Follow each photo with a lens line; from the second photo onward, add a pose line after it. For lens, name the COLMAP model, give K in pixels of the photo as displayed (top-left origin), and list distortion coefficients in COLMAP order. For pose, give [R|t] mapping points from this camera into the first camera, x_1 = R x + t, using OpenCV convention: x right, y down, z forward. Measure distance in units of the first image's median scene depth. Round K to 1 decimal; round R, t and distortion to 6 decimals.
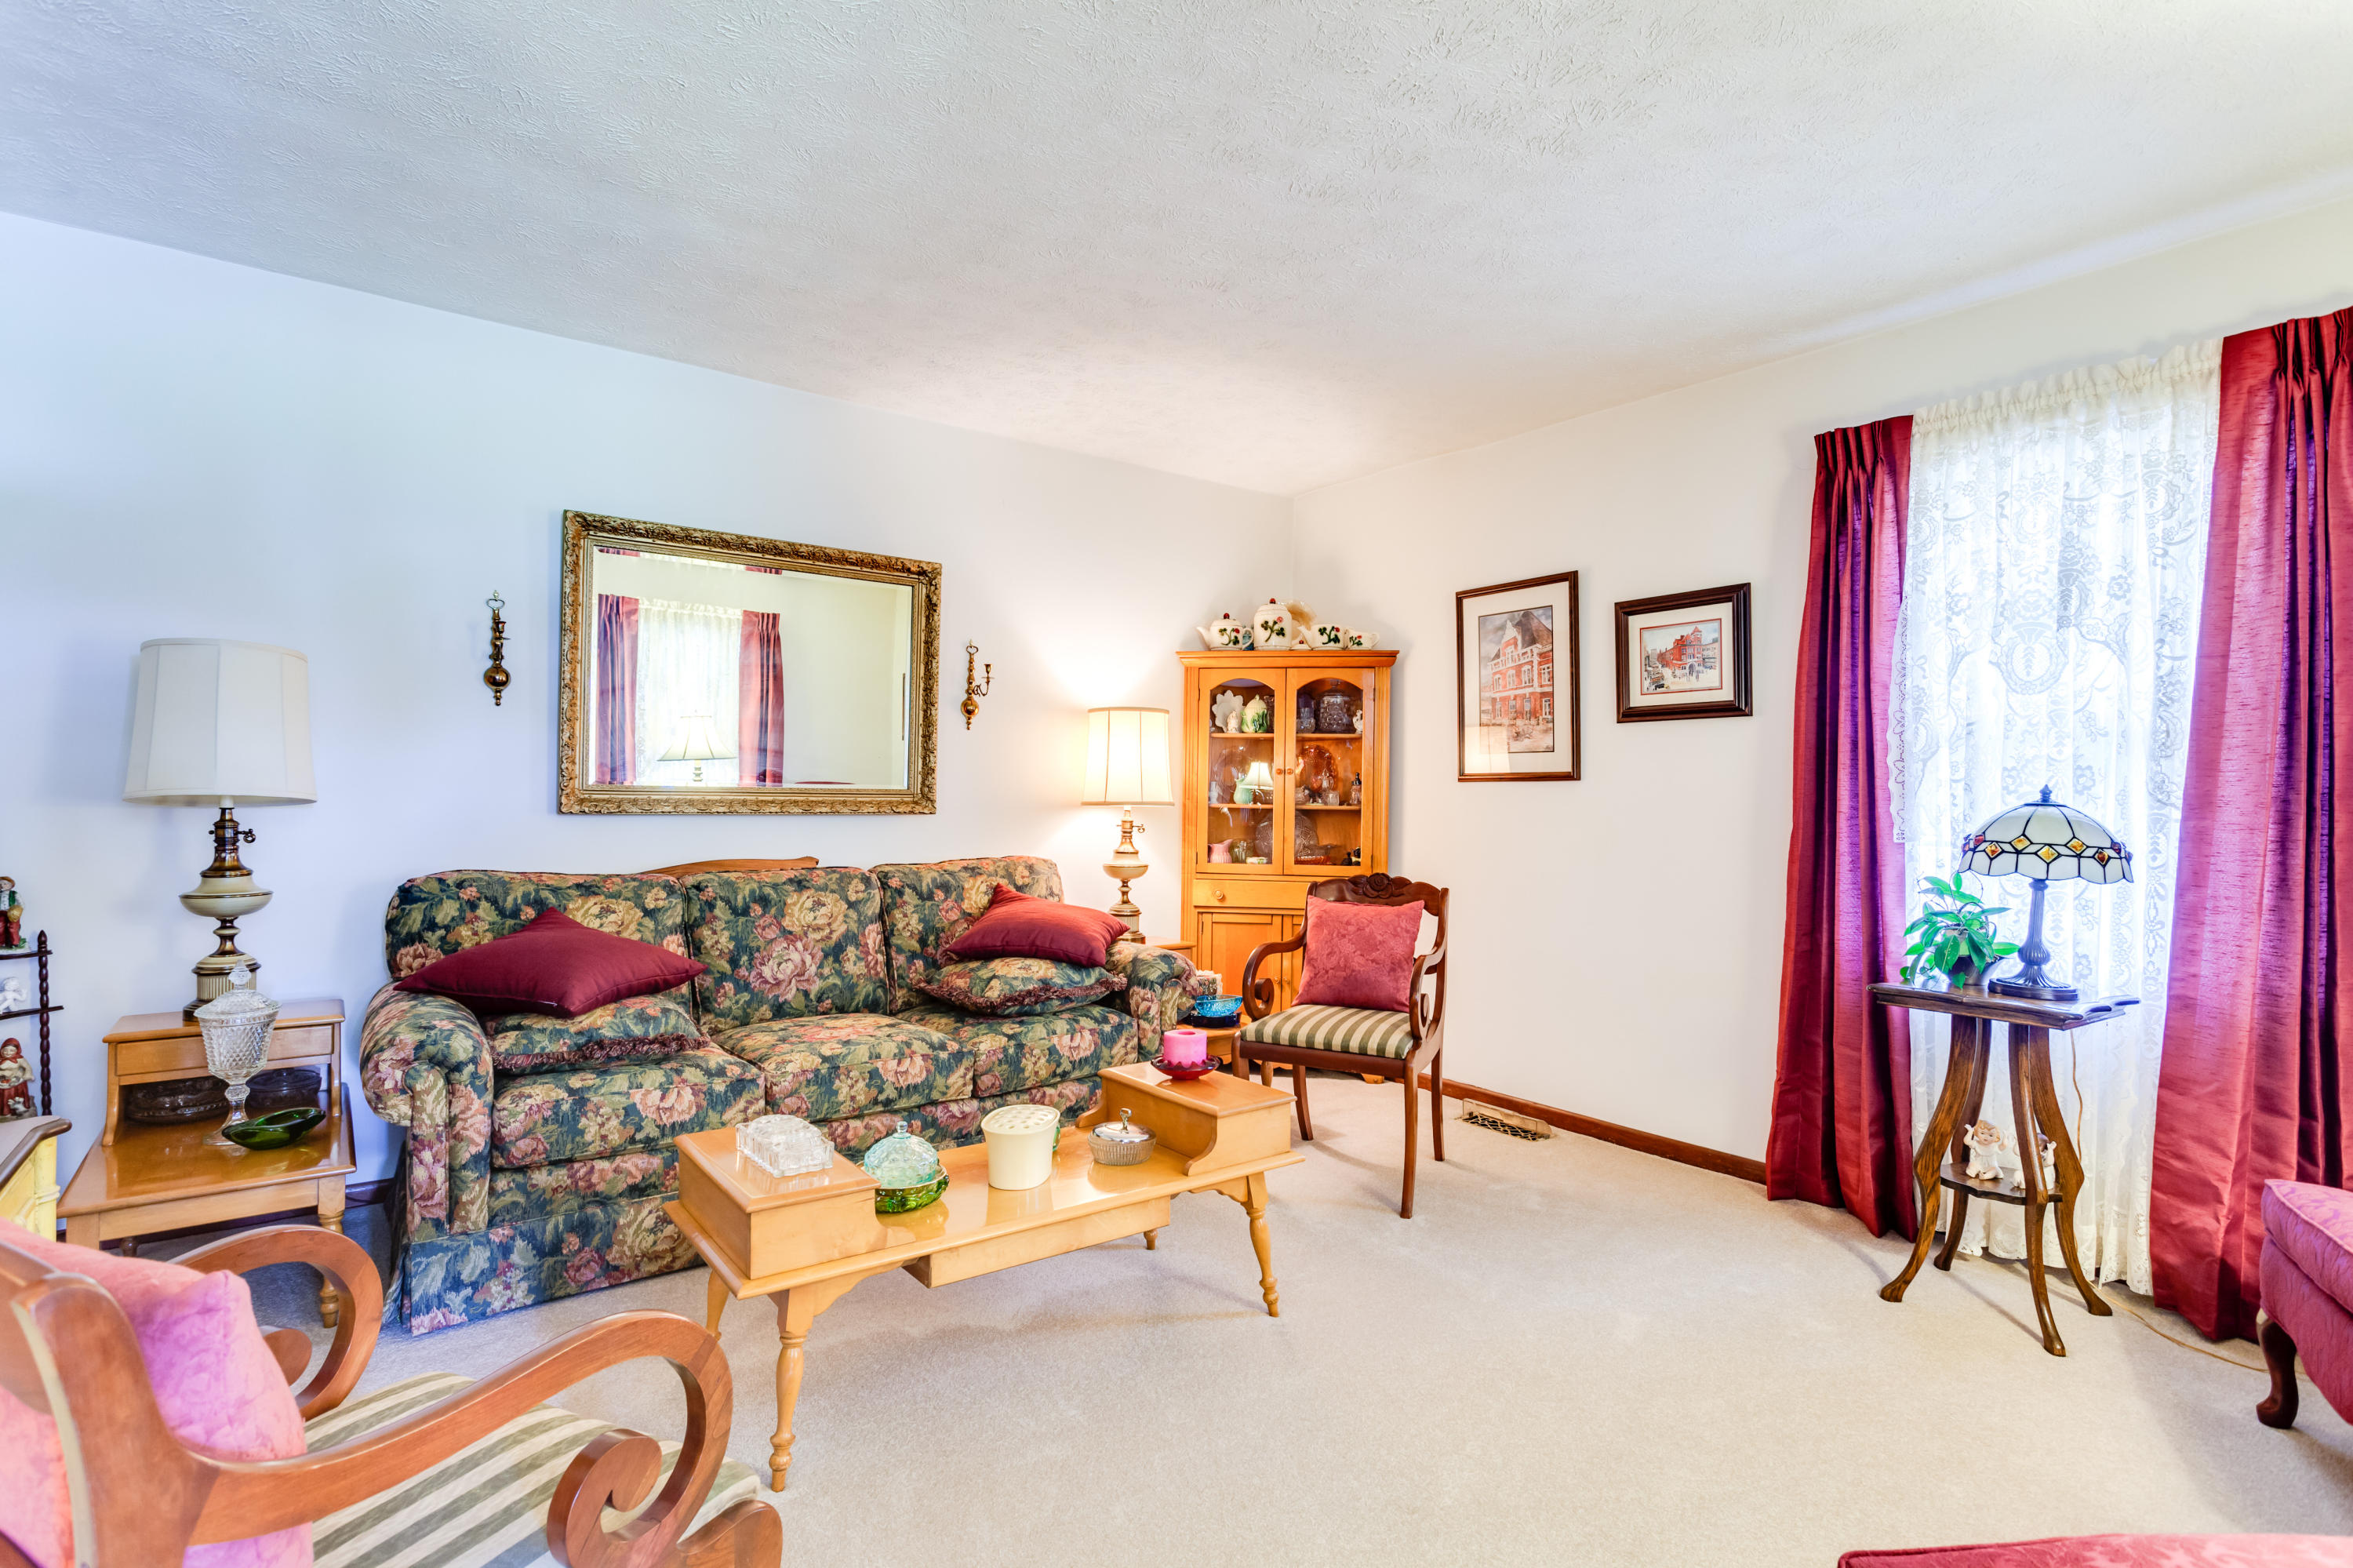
lens RADIAL K [[1146.0, 0, 1174.3], [0, 1146.0, 780.8], [0, 0, 1]] dist [-0.015852, 0.004807]
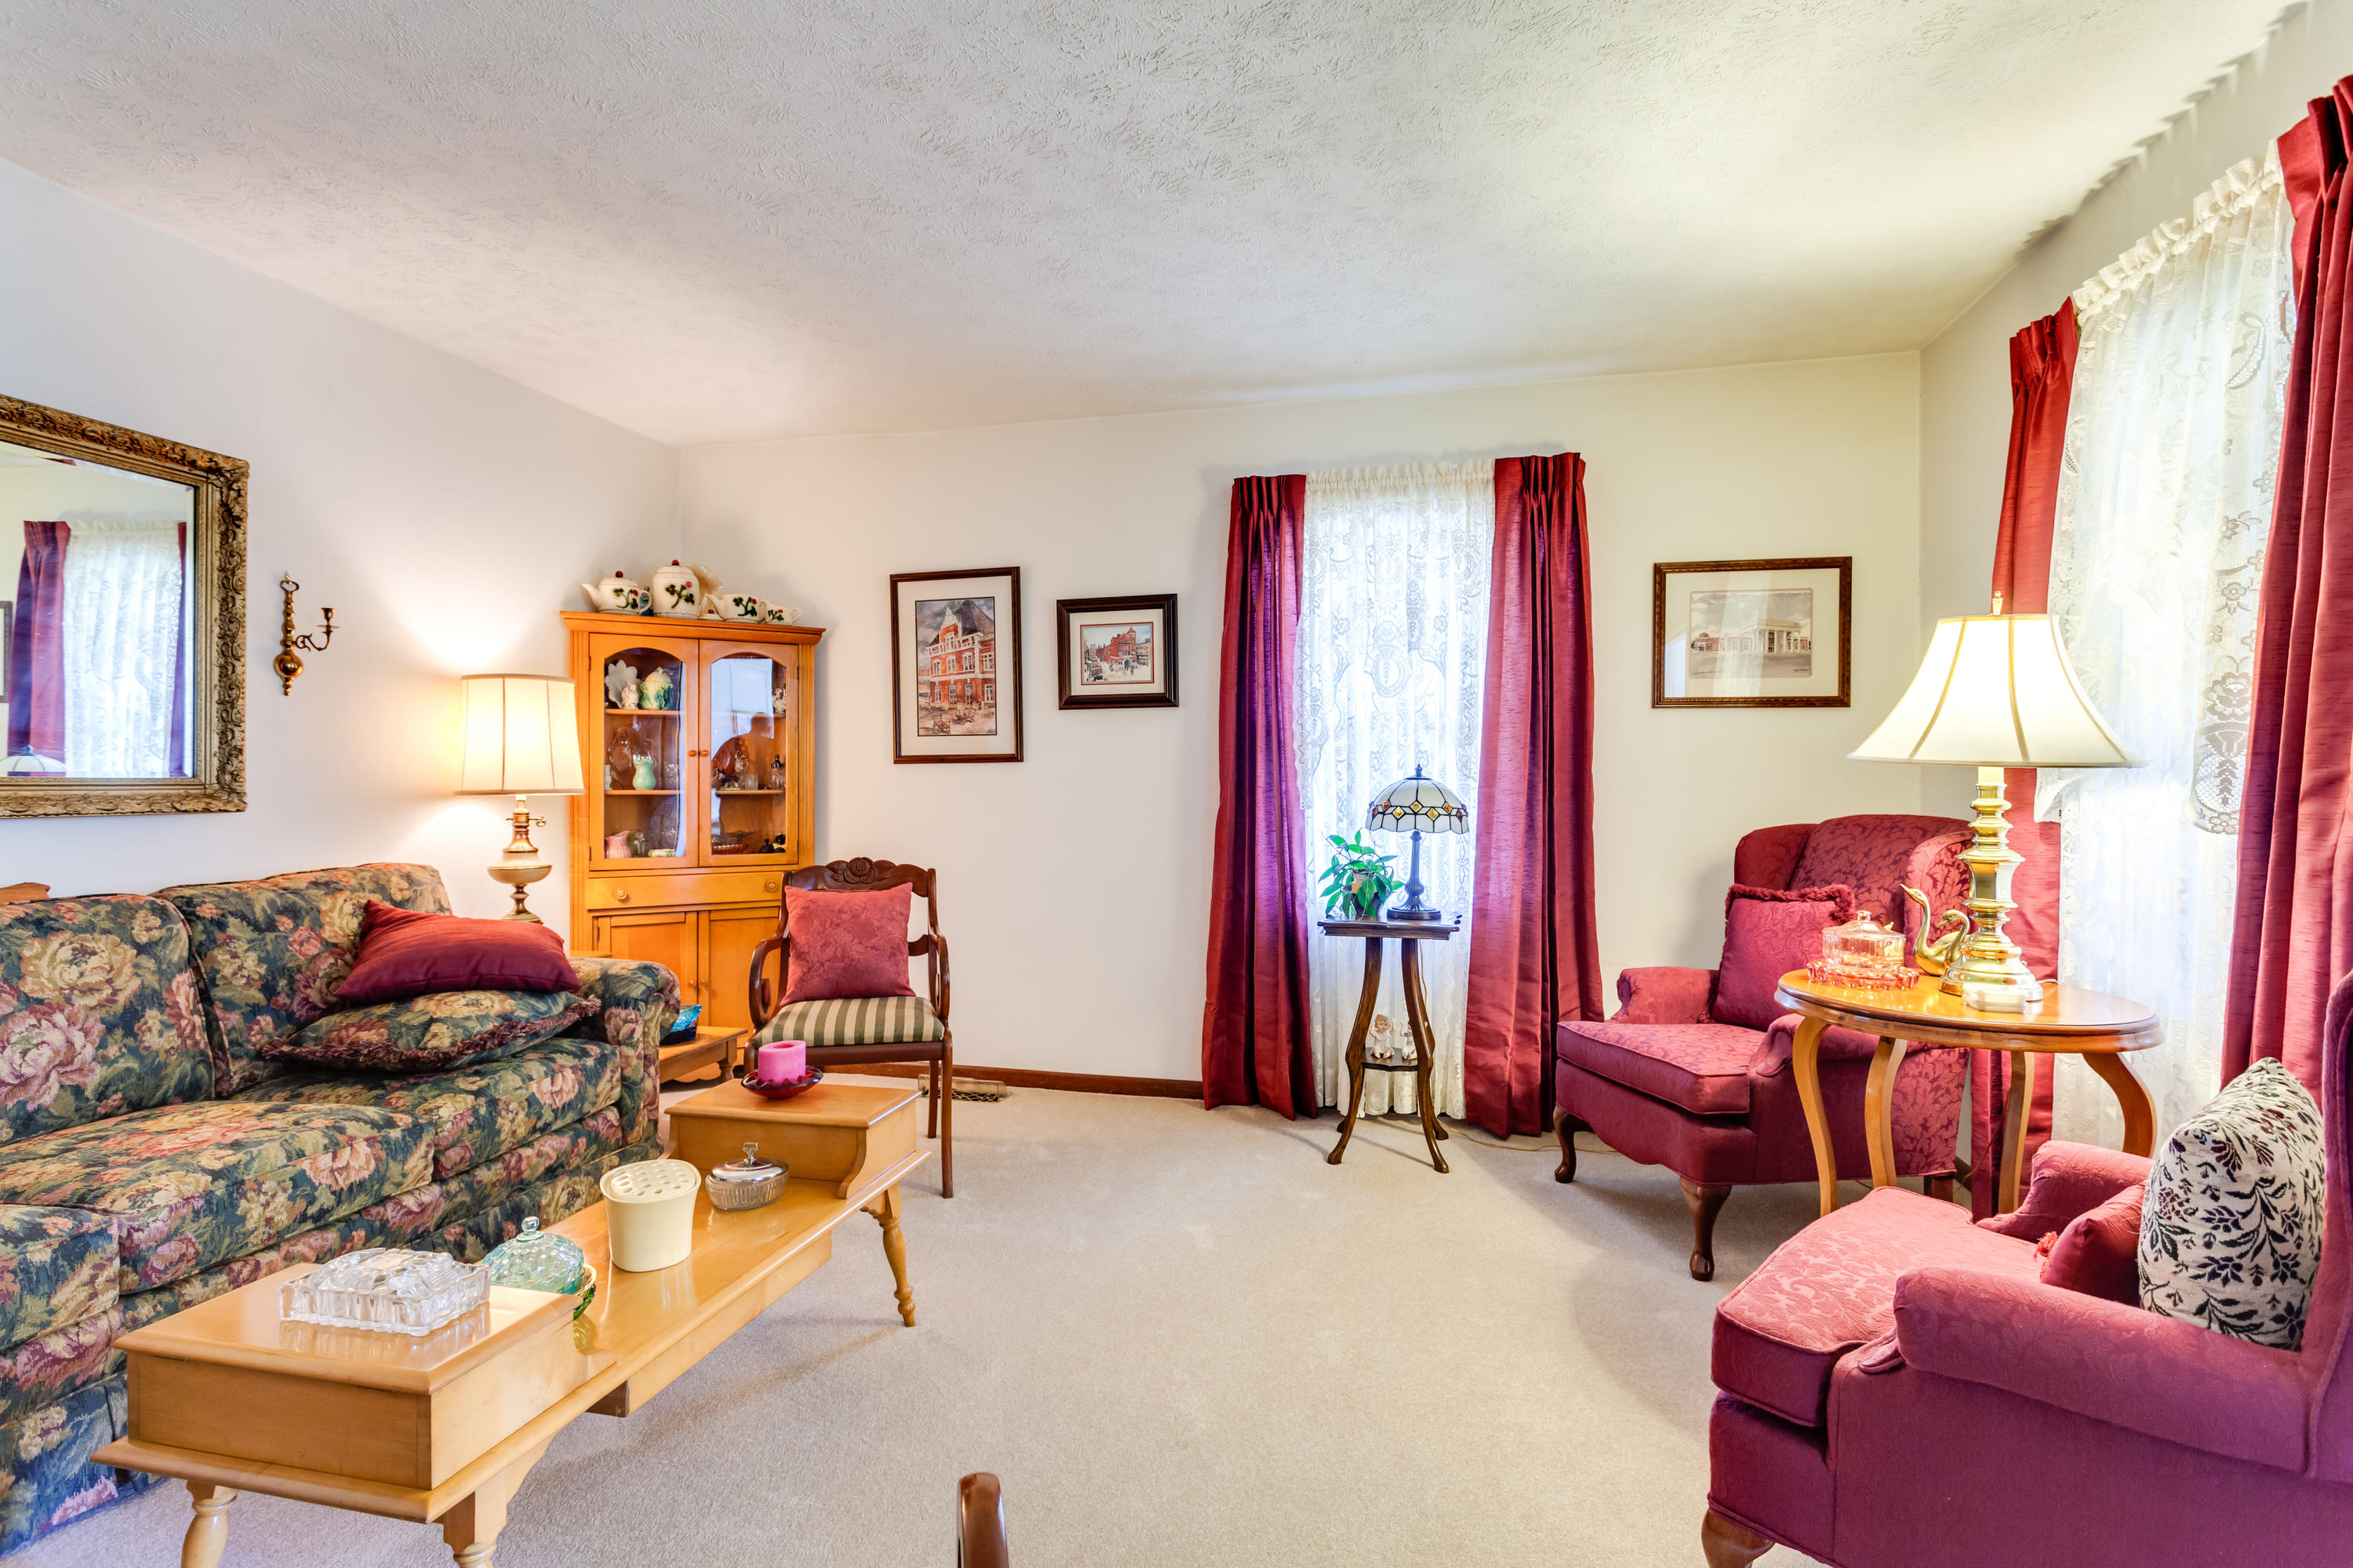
lens RADIAL K [[1118.5, 0, 1175.9], [0, 1118.5, 779.3], [0, 0, 1]] dist [-0.001652, 0.001403]
pose [[0.772986, -0.012709, 0.634296, -0.255660], [0.003249, 0.999866, 0.016075, -0.000605], [-0.634415, -0.010365, 0.772923, 0.113564]]
